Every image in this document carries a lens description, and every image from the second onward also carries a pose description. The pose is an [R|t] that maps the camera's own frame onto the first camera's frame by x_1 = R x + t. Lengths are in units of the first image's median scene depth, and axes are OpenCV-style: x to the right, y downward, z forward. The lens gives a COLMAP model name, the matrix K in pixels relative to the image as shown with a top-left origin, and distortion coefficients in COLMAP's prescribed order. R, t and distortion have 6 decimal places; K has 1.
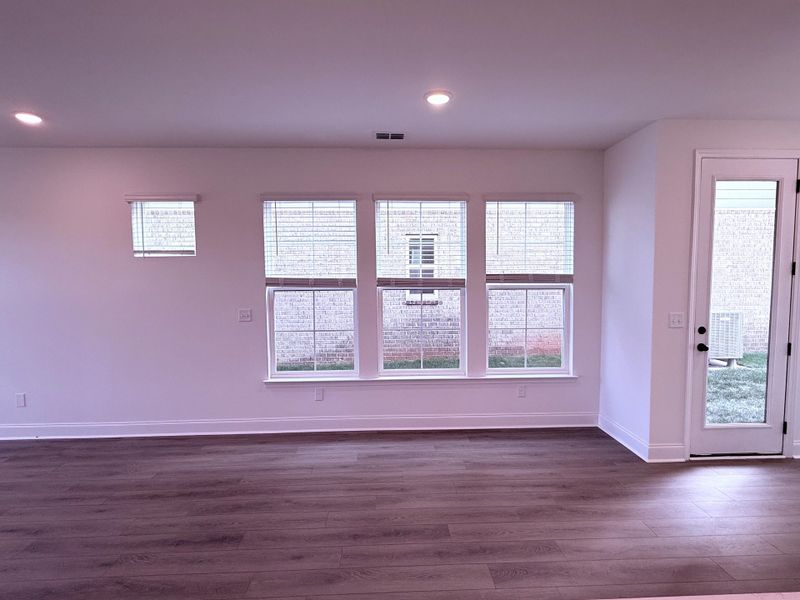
lens RADIAL K [[416.9, 0, 400.0], [0, 416.9, 300.0], [0, 0, 1]] dist [-0.002326, -0.000017]
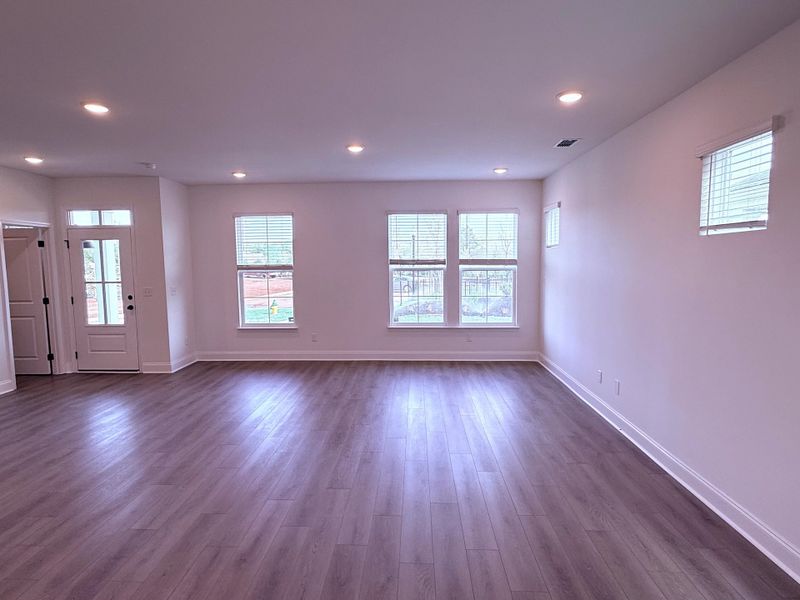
lens RADIAL K [[445.0, 0, 402.7], [0, 445.0, 302.3], [0, 0, 1]] dist [-0.001108, 0.000538]
pose [[-0.077013, 0.103573, -0.991636, 0.156159], [-0.056623, 0.992530, 0.108064, -0.044630], [0.995421, 0.064472, -0.070573, 0.559786]]
